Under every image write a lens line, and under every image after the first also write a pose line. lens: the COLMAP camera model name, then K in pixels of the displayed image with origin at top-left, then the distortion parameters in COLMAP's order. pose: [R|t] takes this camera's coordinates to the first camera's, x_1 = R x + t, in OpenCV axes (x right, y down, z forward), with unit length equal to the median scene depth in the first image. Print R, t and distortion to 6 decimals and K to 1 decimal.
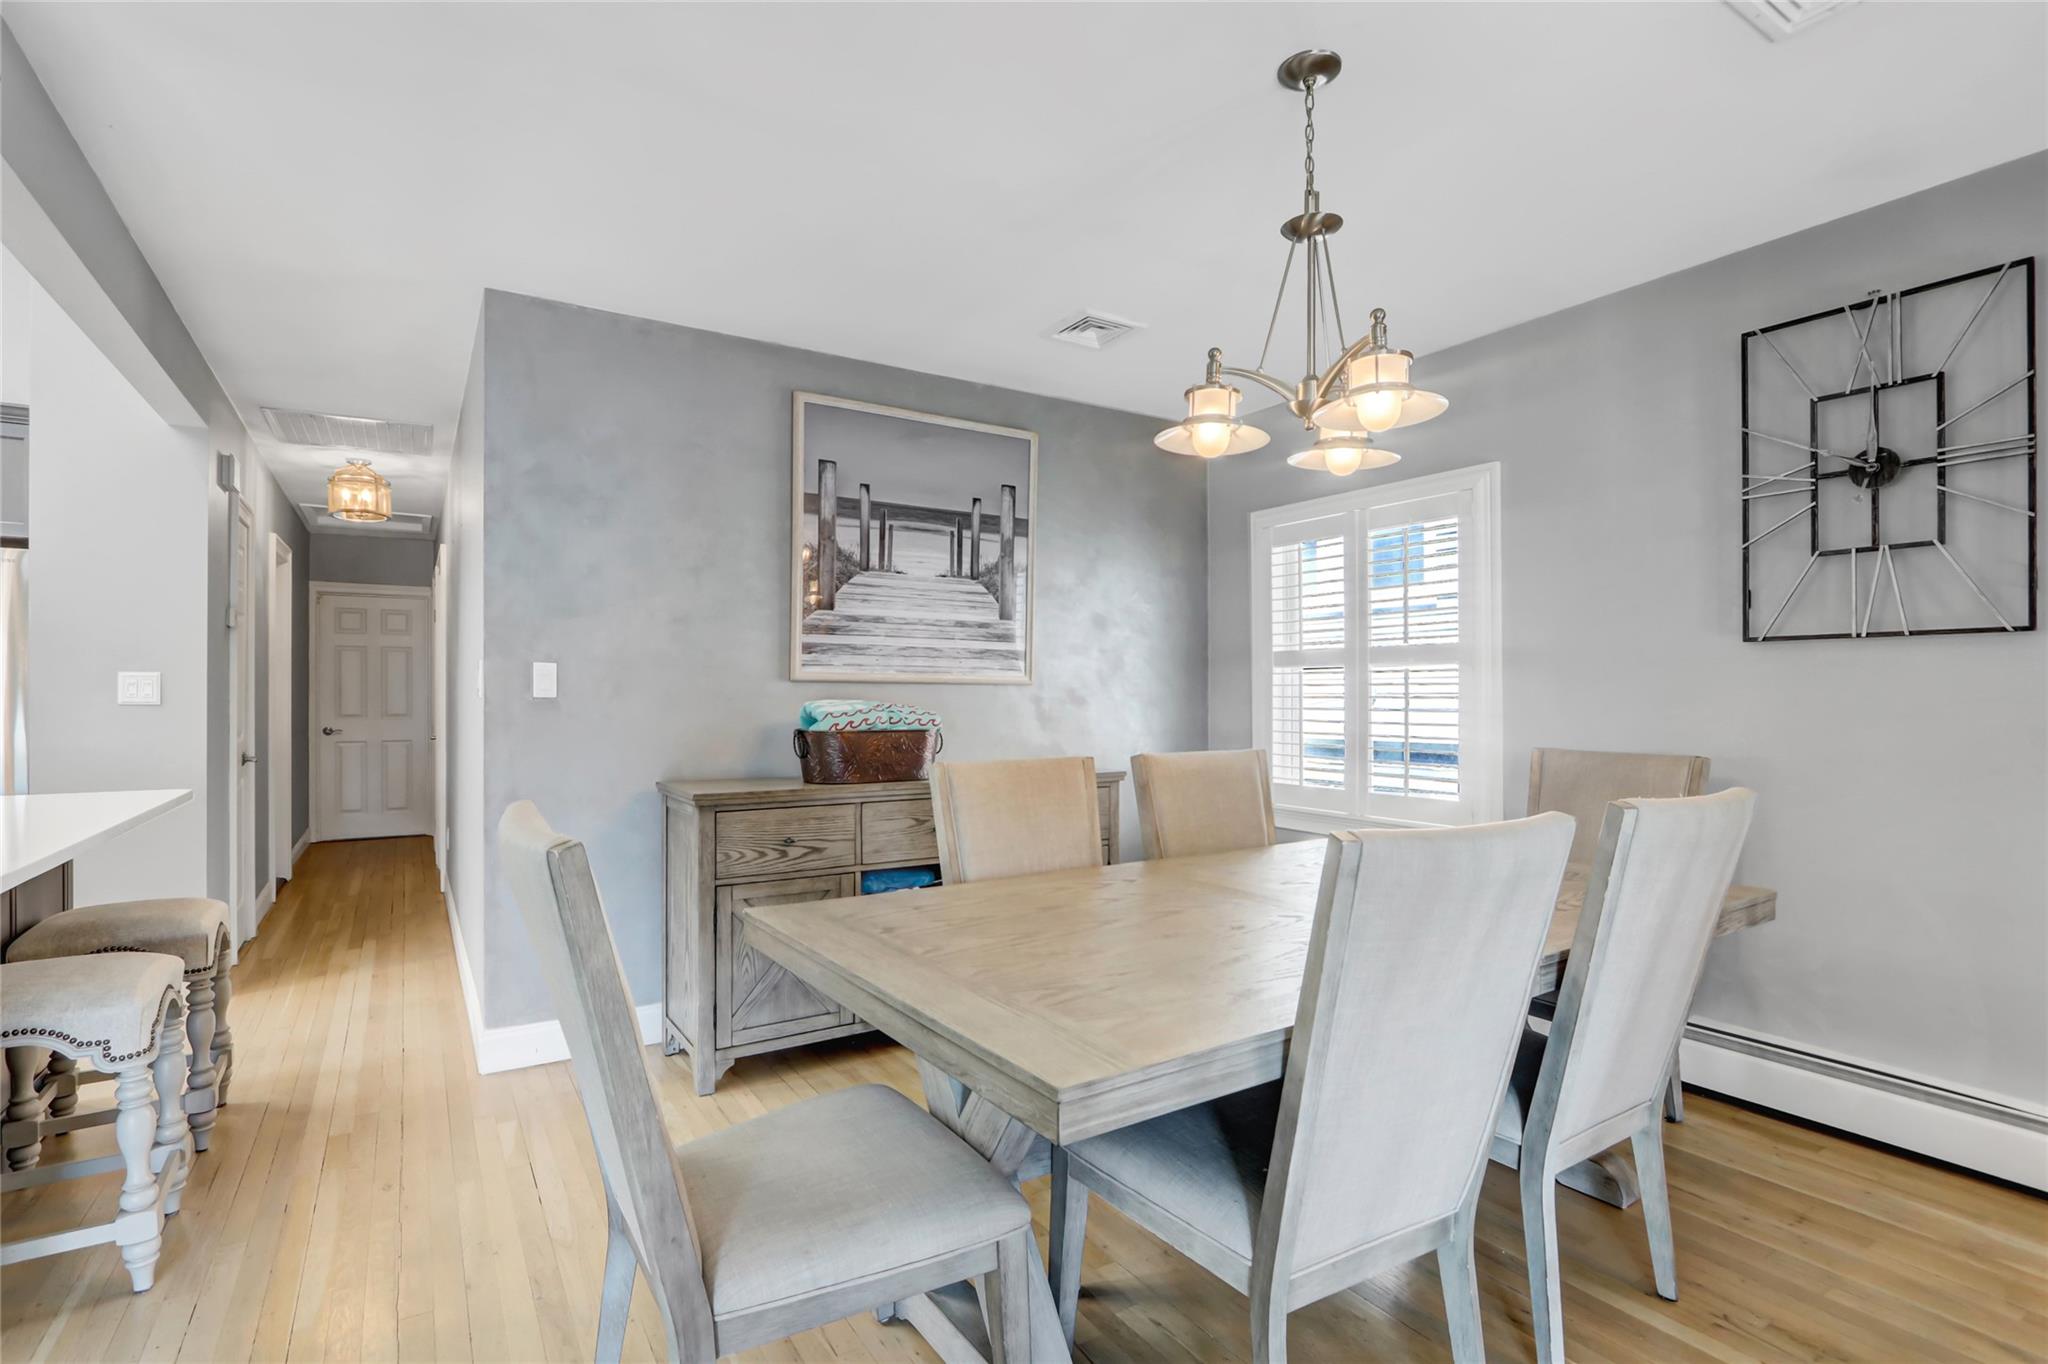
lens RADIAL K [[954.1, 0, 999.0], [0, 954.1, 685.1], [0, 0, 1]] dist [-0.009851, 0.000250]
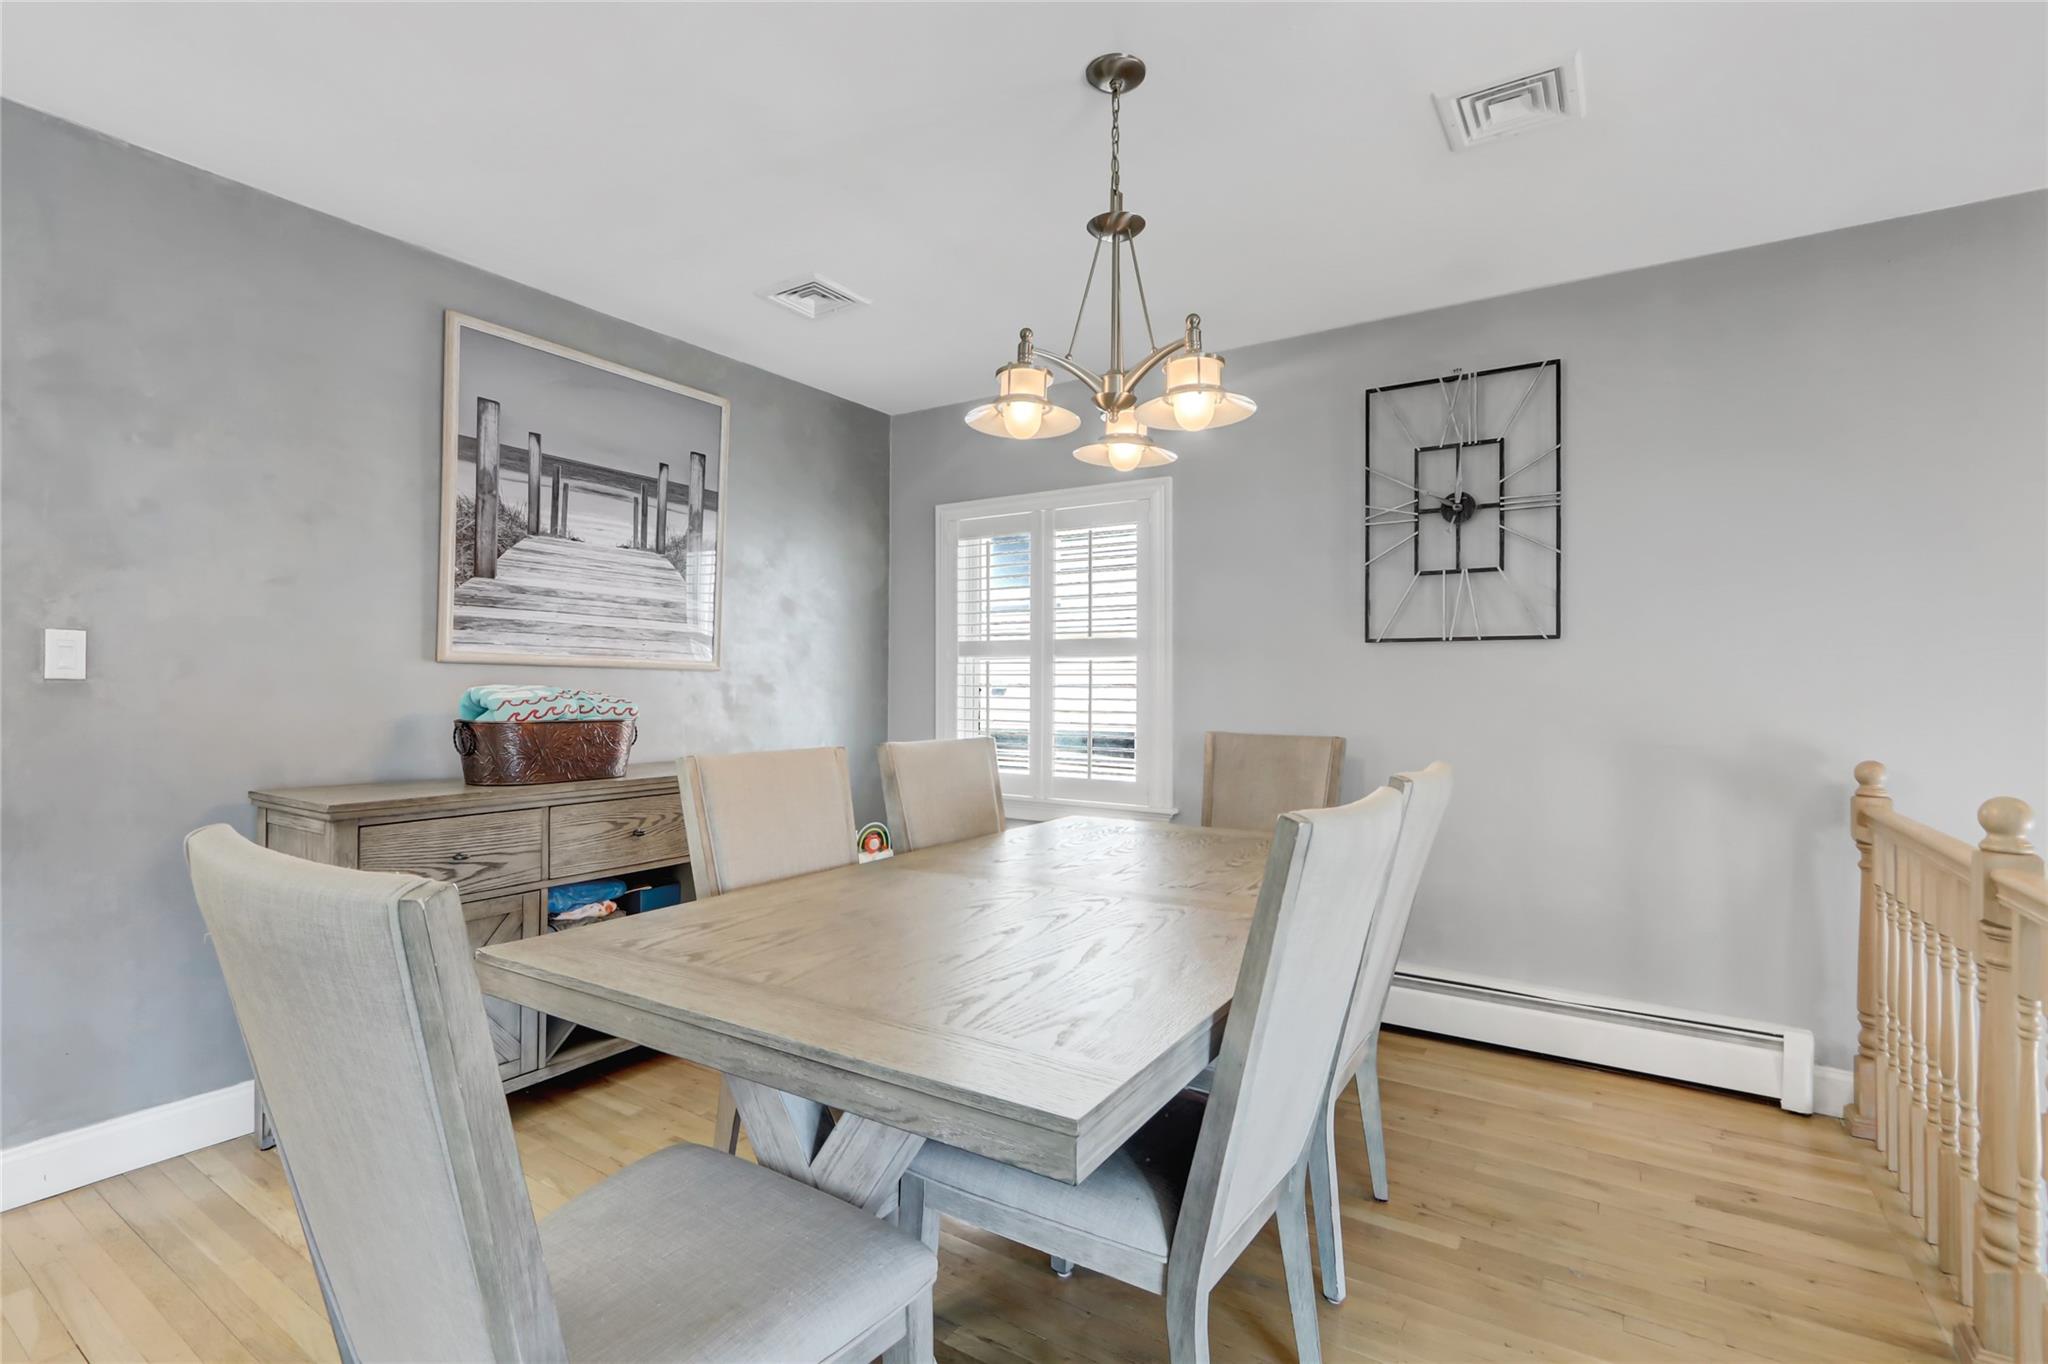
lens RADIAL K [[937.6, 0, 979.0], [0, 937.6, 673.2], [0, 0, 1]] dist [-0.010823, 0.000164]
pose [[0.914788, 0.012315, 0.403747, -0.154675], [-0.011008, 0.999924, -0.005558, 0.006369], [-0.403785, 0.000639, 0.914854, 0.100596]]
